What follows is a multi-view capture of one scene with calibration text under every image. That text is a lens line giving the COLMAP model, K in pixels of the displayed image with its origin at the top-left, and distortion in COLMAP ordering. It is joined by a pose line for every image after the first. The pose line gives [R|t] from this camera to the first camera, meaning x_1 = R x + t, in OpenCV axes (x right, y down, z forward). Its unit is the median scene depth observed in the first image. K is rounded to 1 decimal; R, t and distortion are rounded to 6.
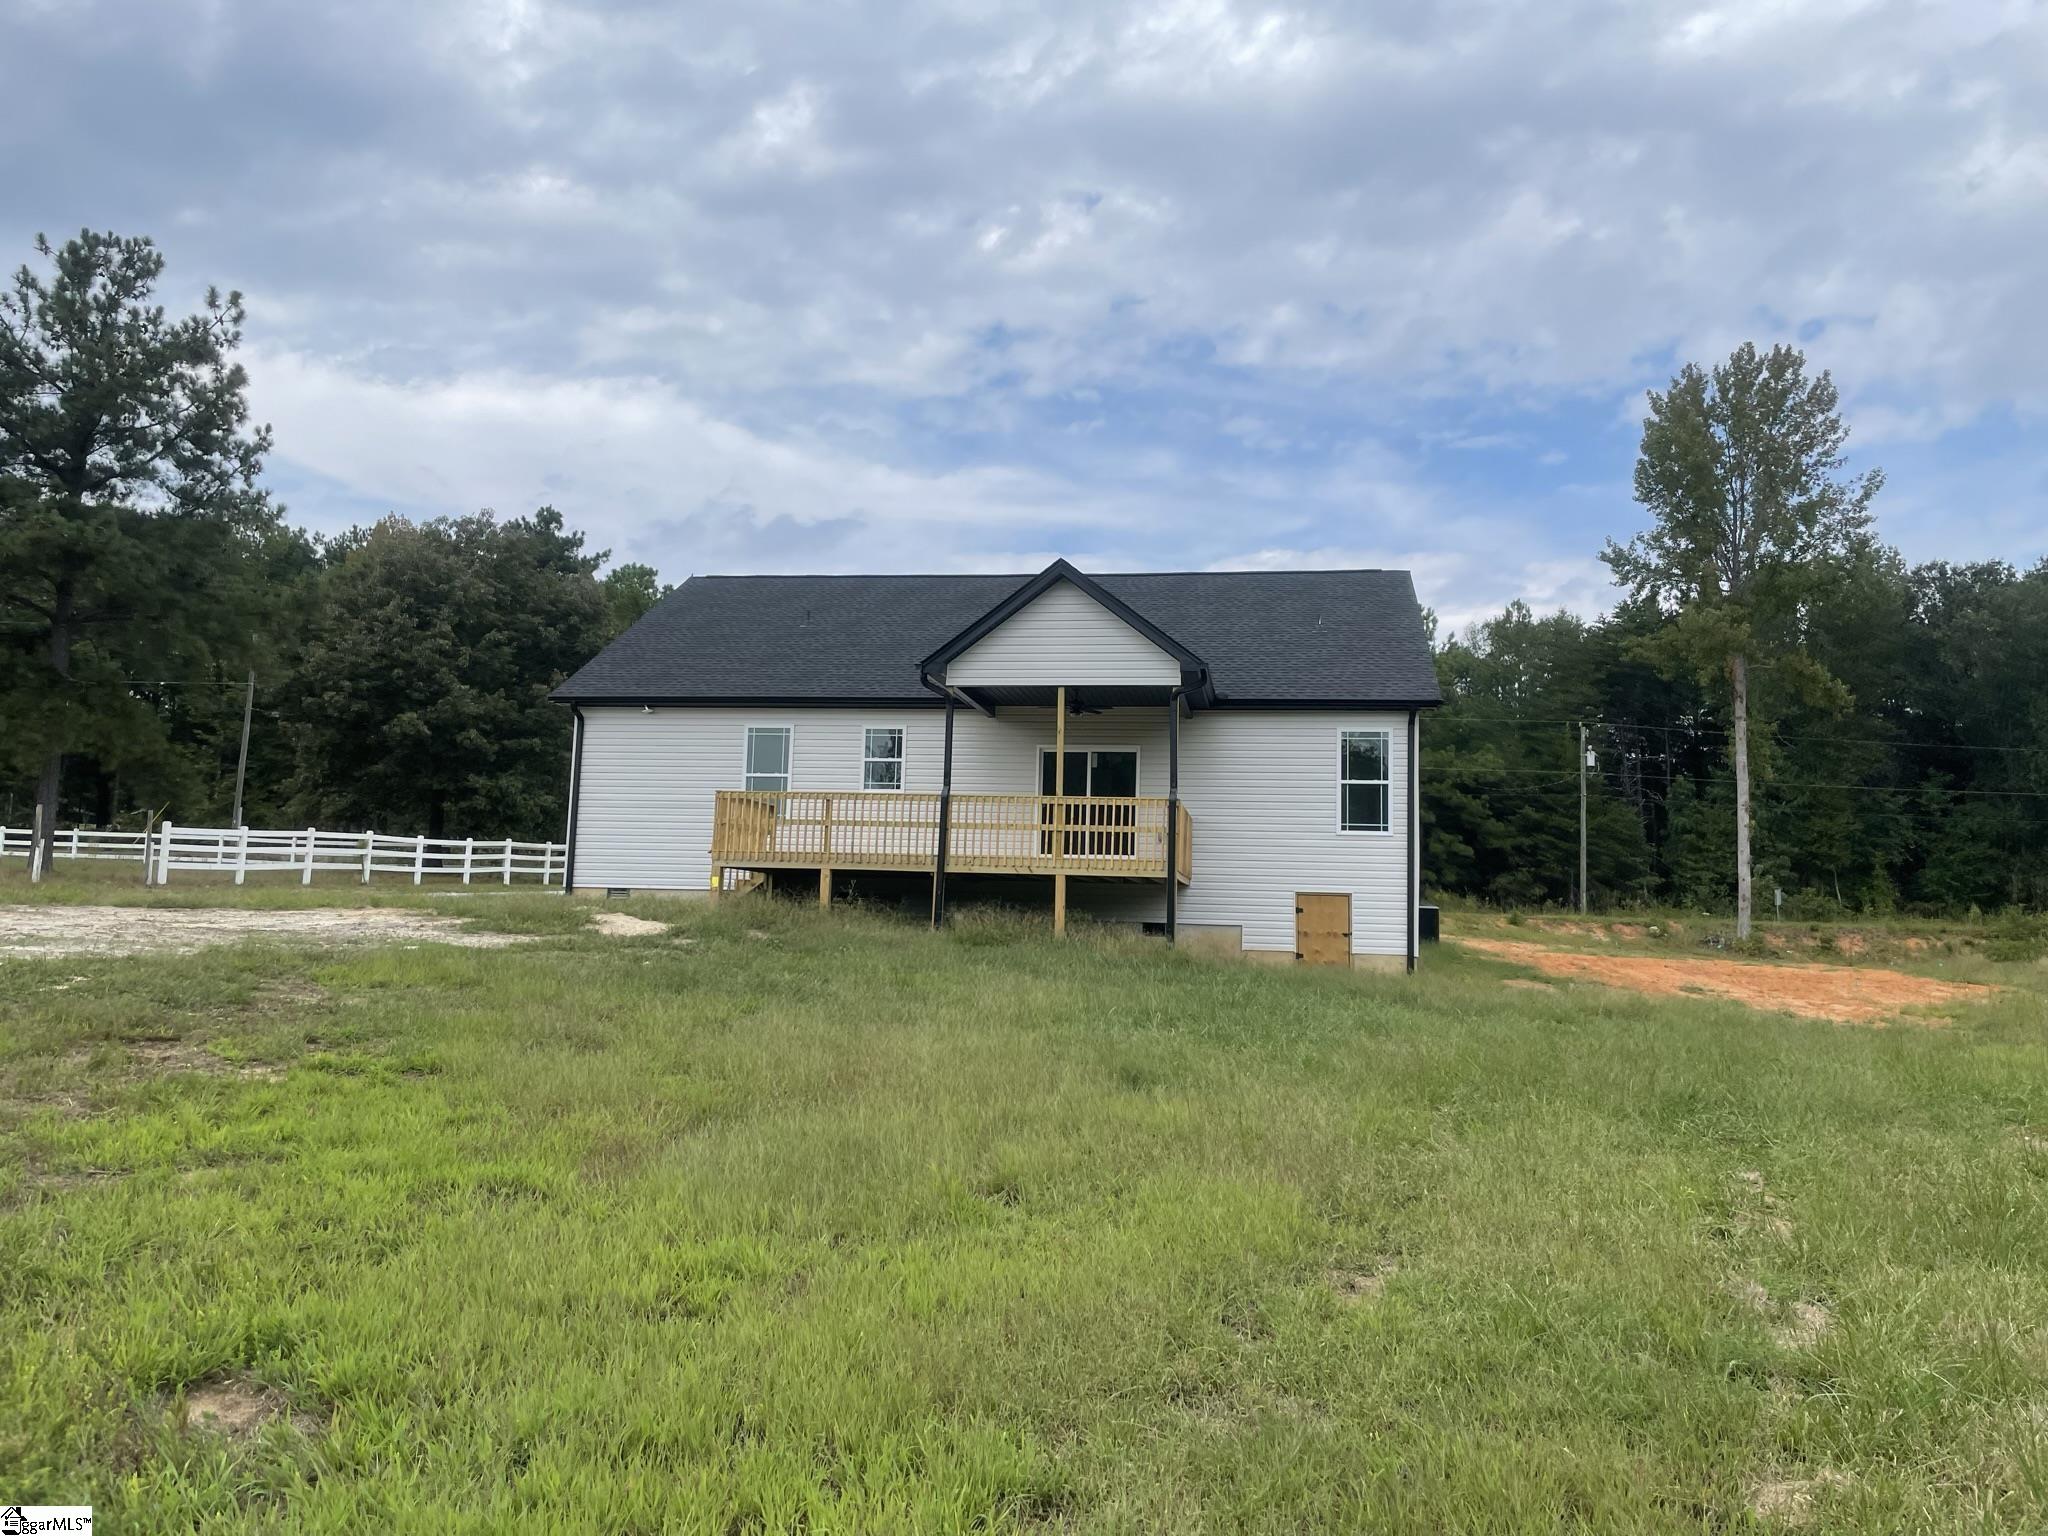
lens RADIAL K [[1546.8, 0, 1040.2], [0, 1546.8, 779.6], [0, 0, 1]] dist [0.065619, -0.067574]
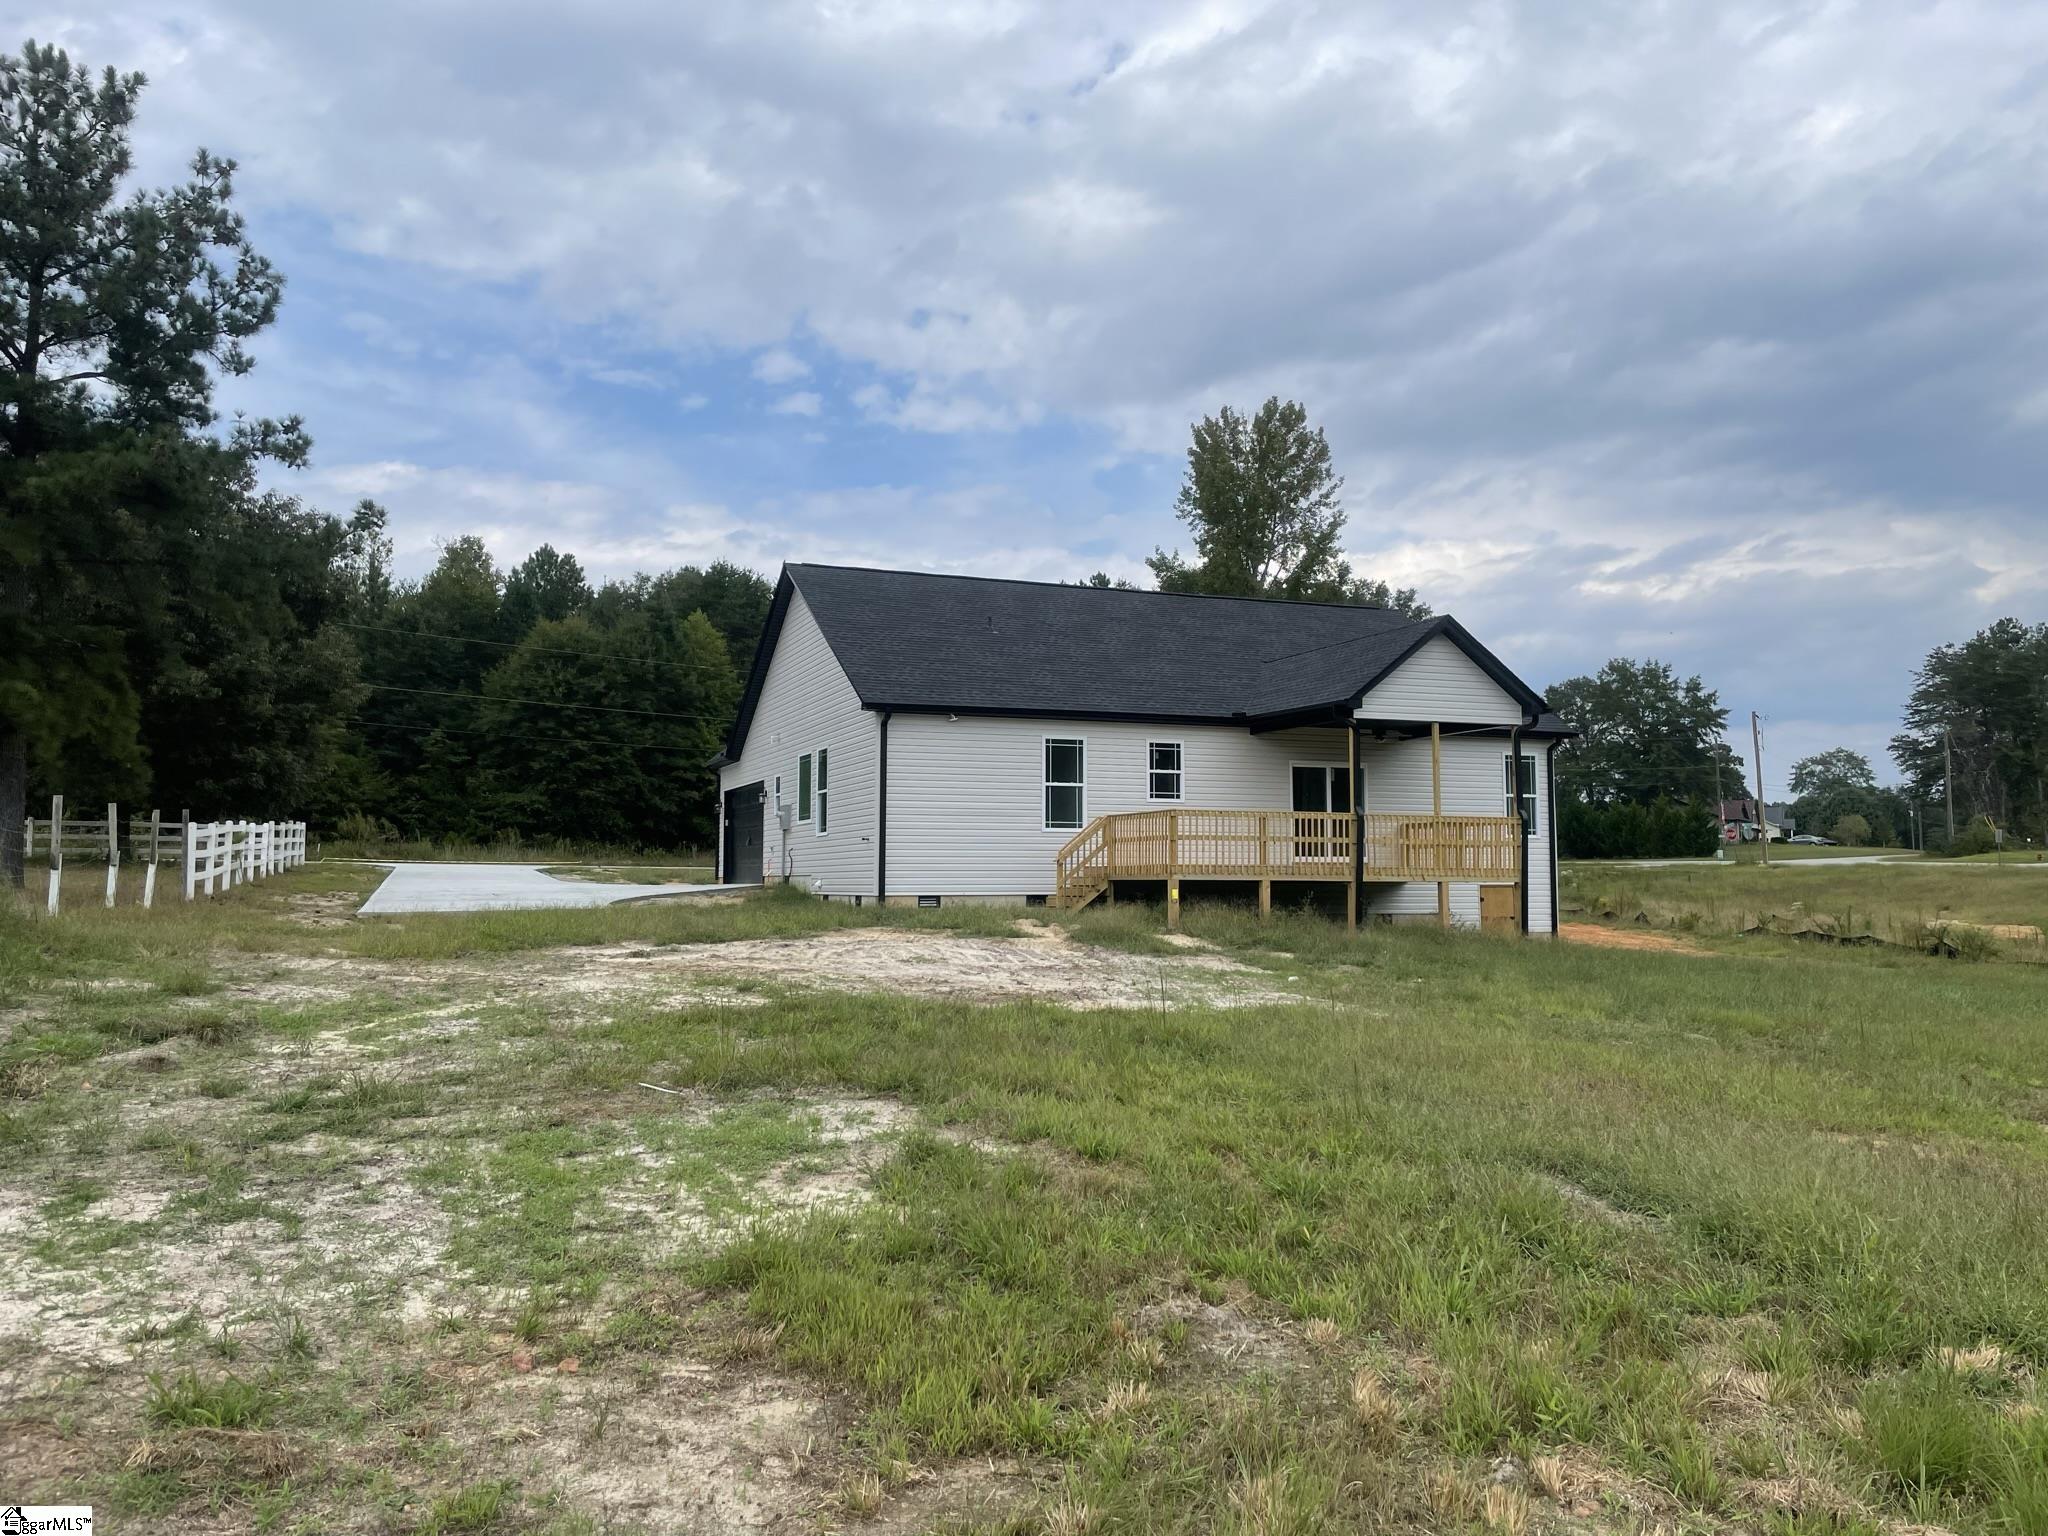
lens RADIAL K [[1546.8, 0, 1045.8], [0, 1546.8, 753.6], [0, 0, 1]] dist [0.065619, -0.067574]
pose [[0.854970, 0.012731, 0.518522, -0.431049], [-0.025756, 0.999508, 0.017927, -0.025131], [-0.518038, -0.028682, 0.854876, 0.067537]]
